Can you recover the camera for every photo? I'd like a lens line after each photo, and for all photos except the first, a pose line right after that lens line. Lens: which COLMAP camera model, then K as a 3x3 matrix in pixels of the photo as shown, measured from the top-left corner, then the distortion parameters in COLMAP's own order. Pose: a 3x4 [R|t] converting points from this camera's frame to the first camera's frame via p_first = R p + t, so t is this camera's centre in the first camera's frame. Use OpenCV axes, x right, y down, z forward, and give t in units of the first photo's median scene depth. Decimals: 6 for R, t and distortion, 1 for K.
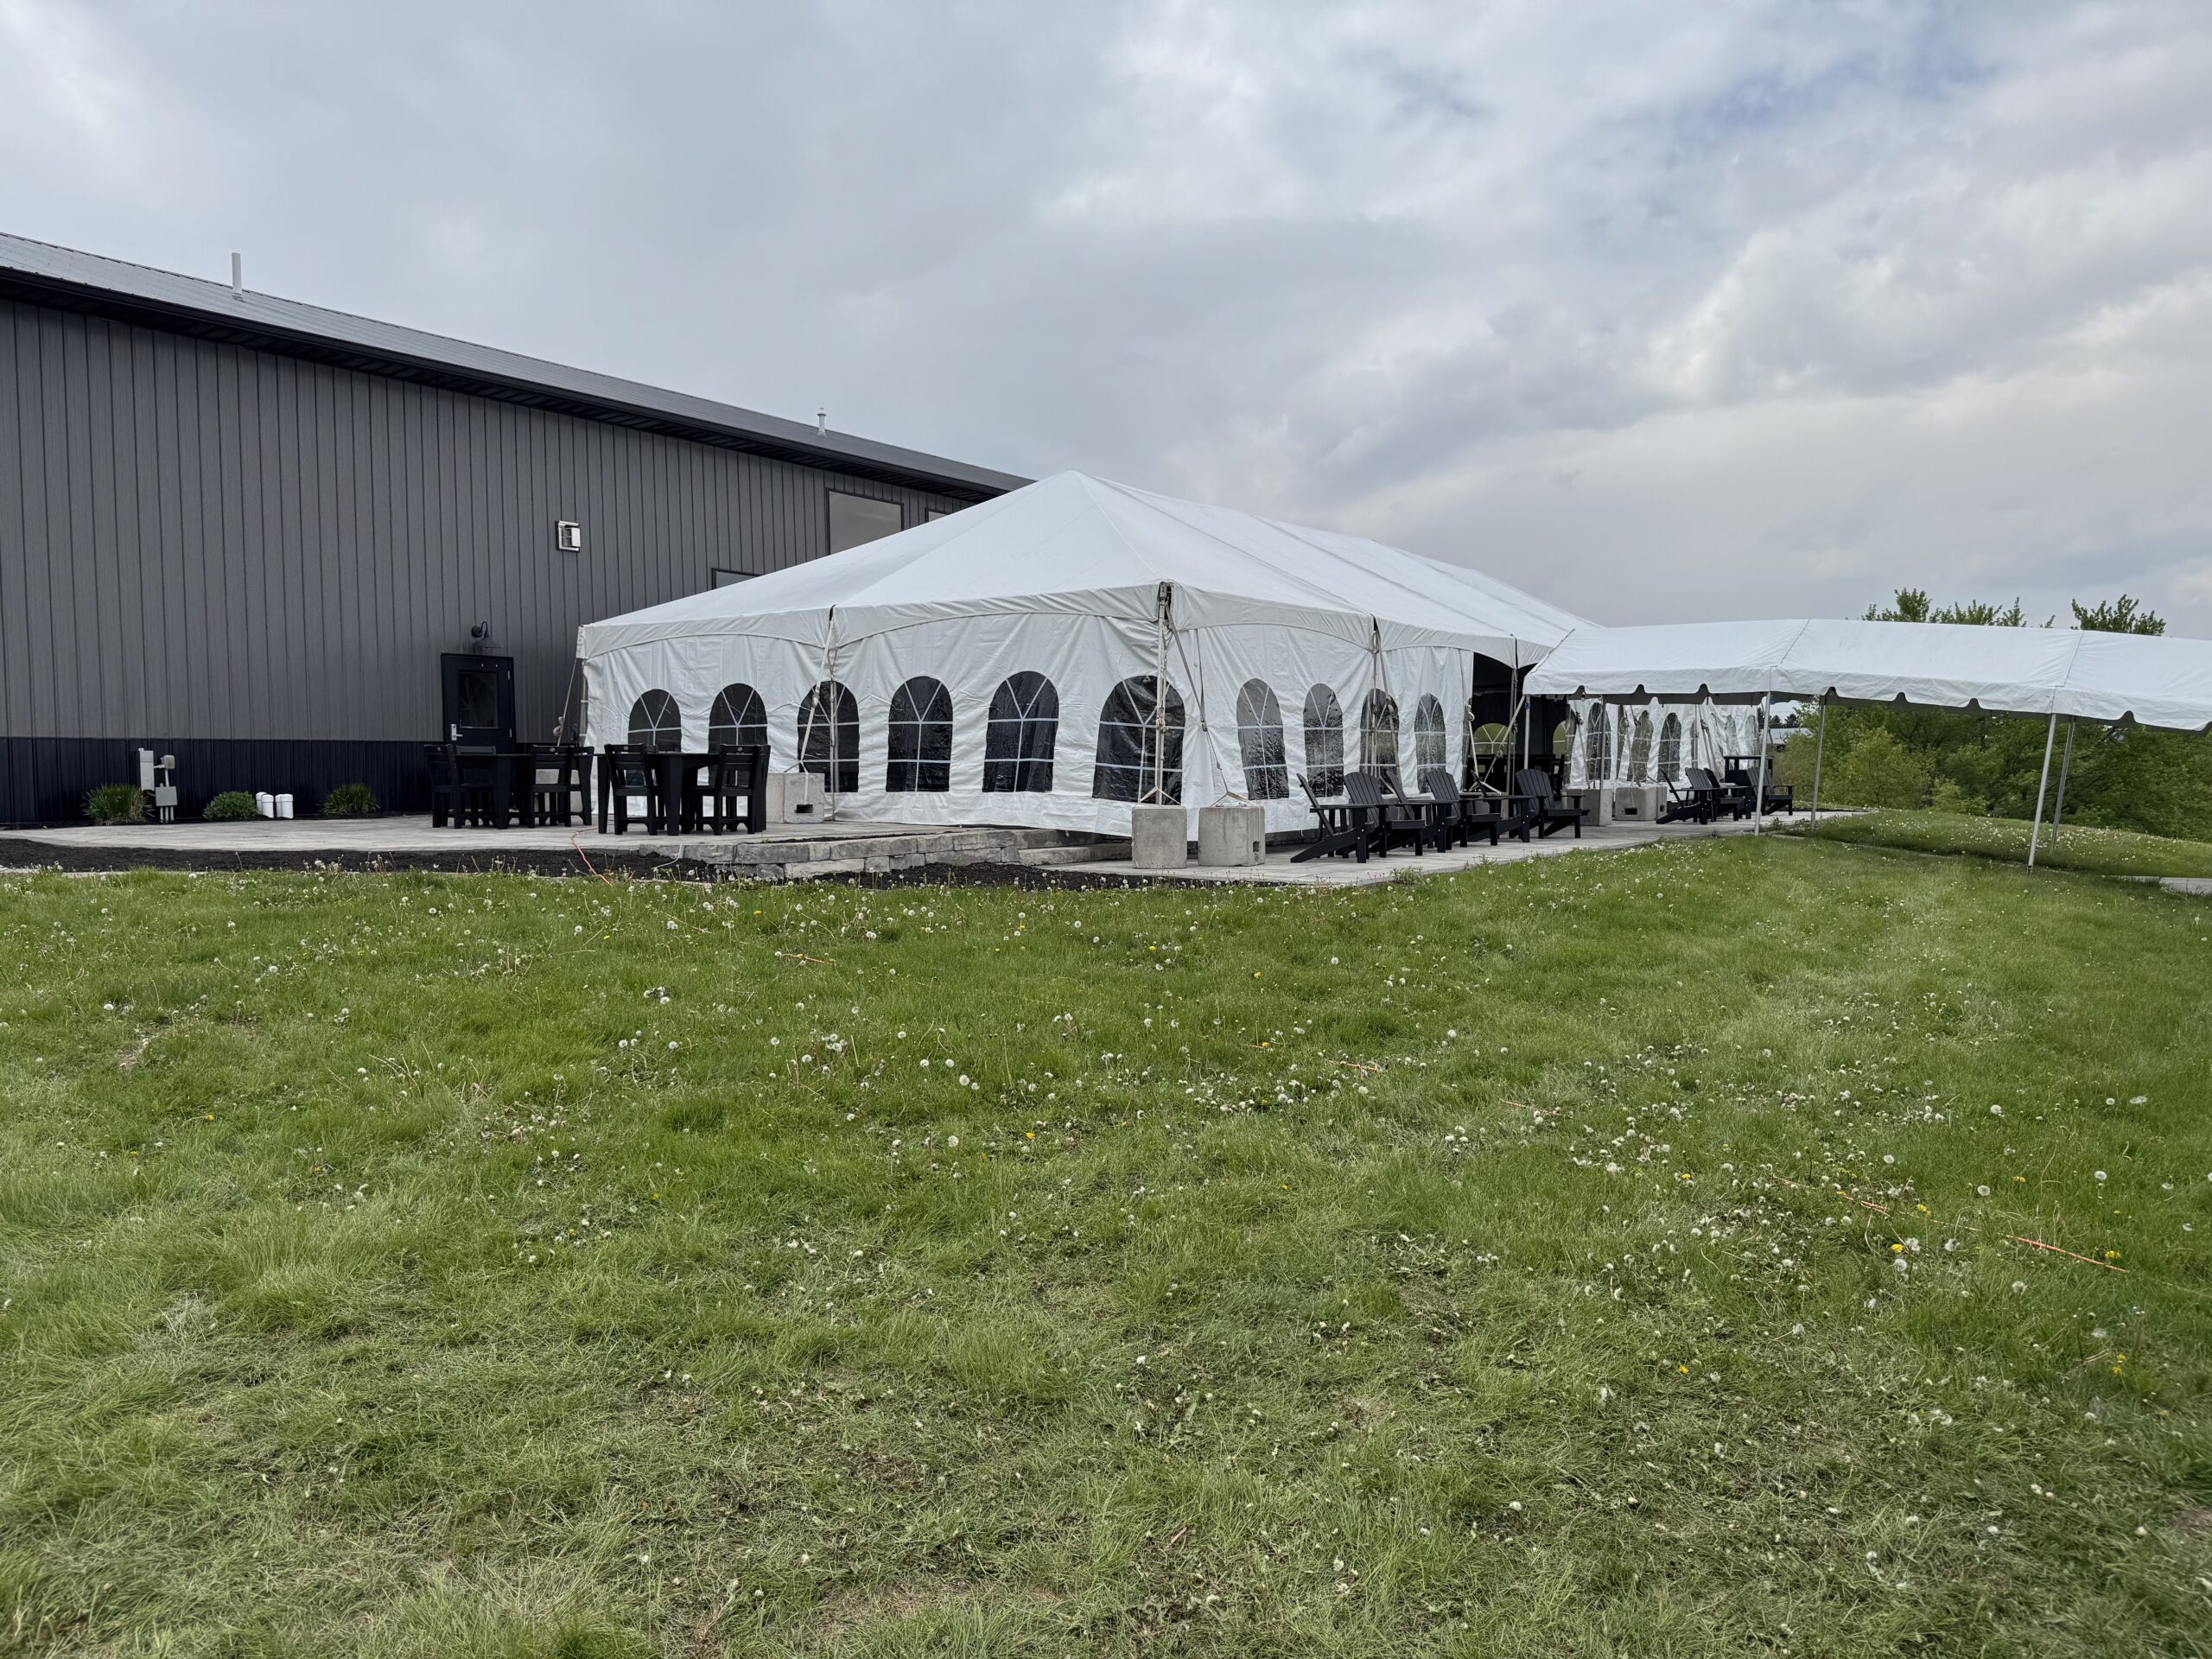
lens RADIAL K [[1561.2, 0, 1095.9], [0, 1561.2, 832.8], [0, 0, 1]] dist [0.085138, -0.117804]
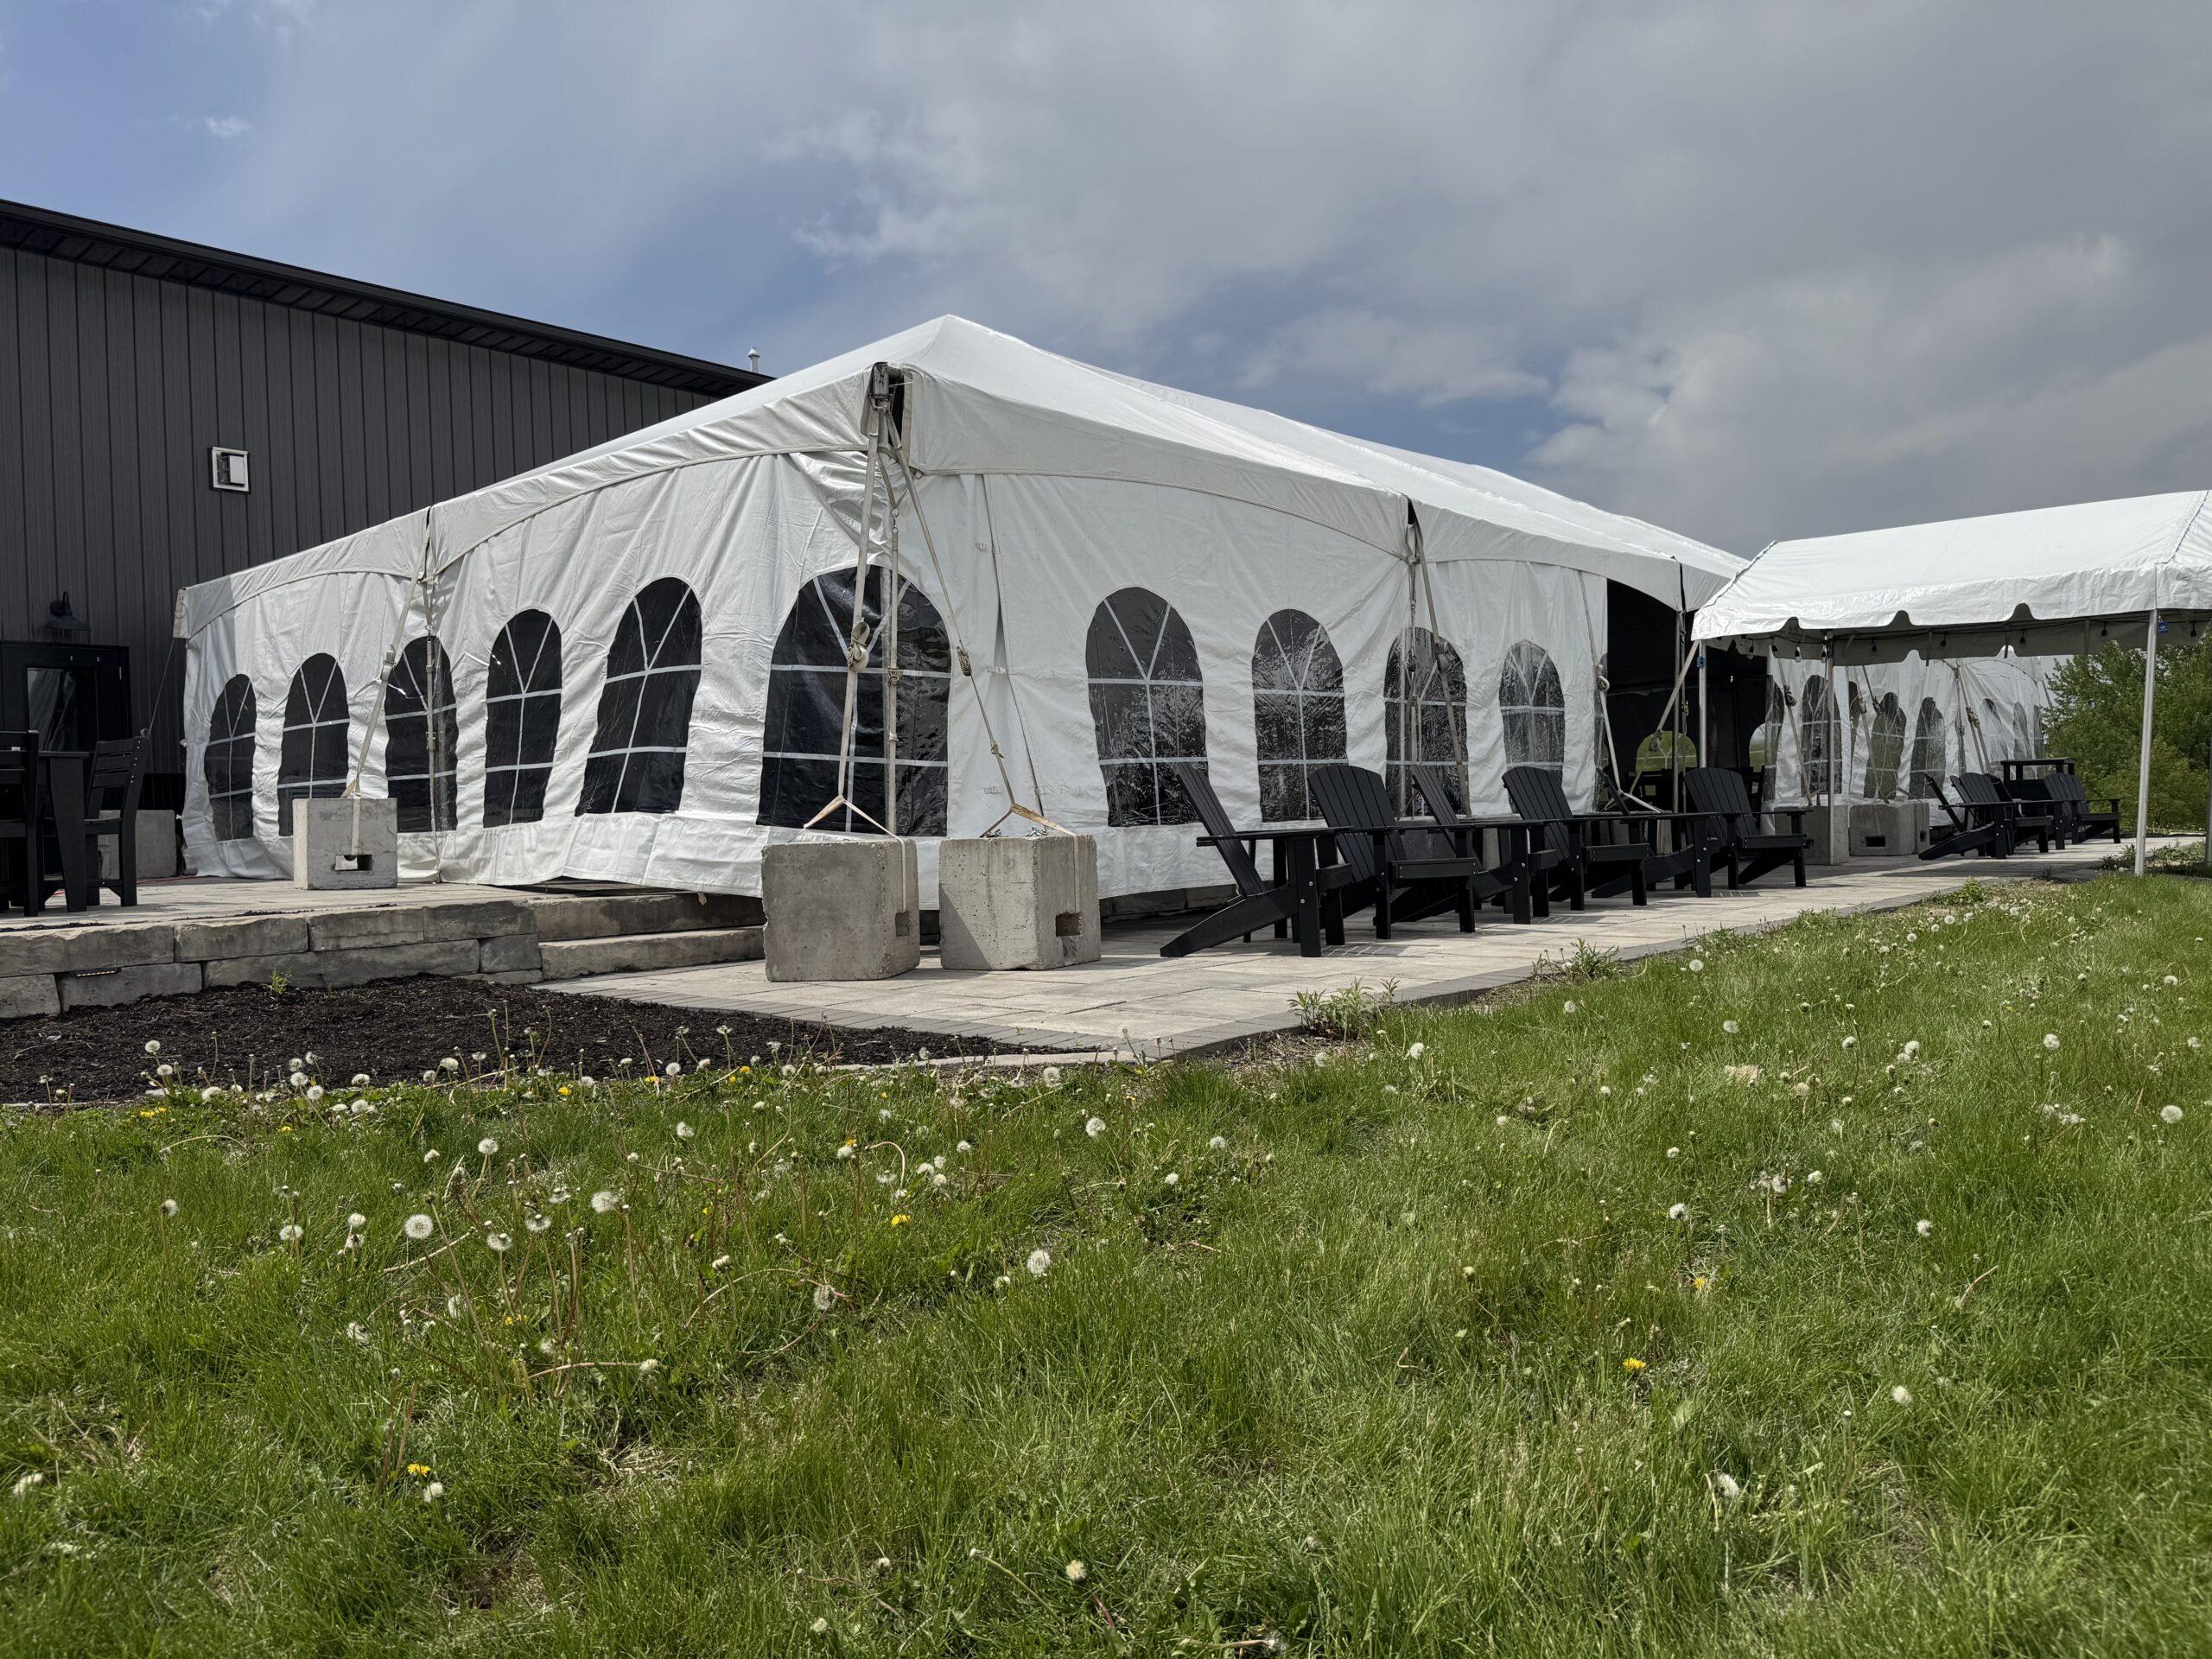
lens RADIAL K [[1561.2, 0, 1095.9], [0, 1561.2, 832.8], [0, 0, 1]] dist [0.085138, -0.117804]
pose [[0.994023, -0.023134, -0.106687, 0.142442], [0.019563, 0.999217, -0.034399, -0.001637], [0.107399, 0.032107, 0.993697, 0.501765]]
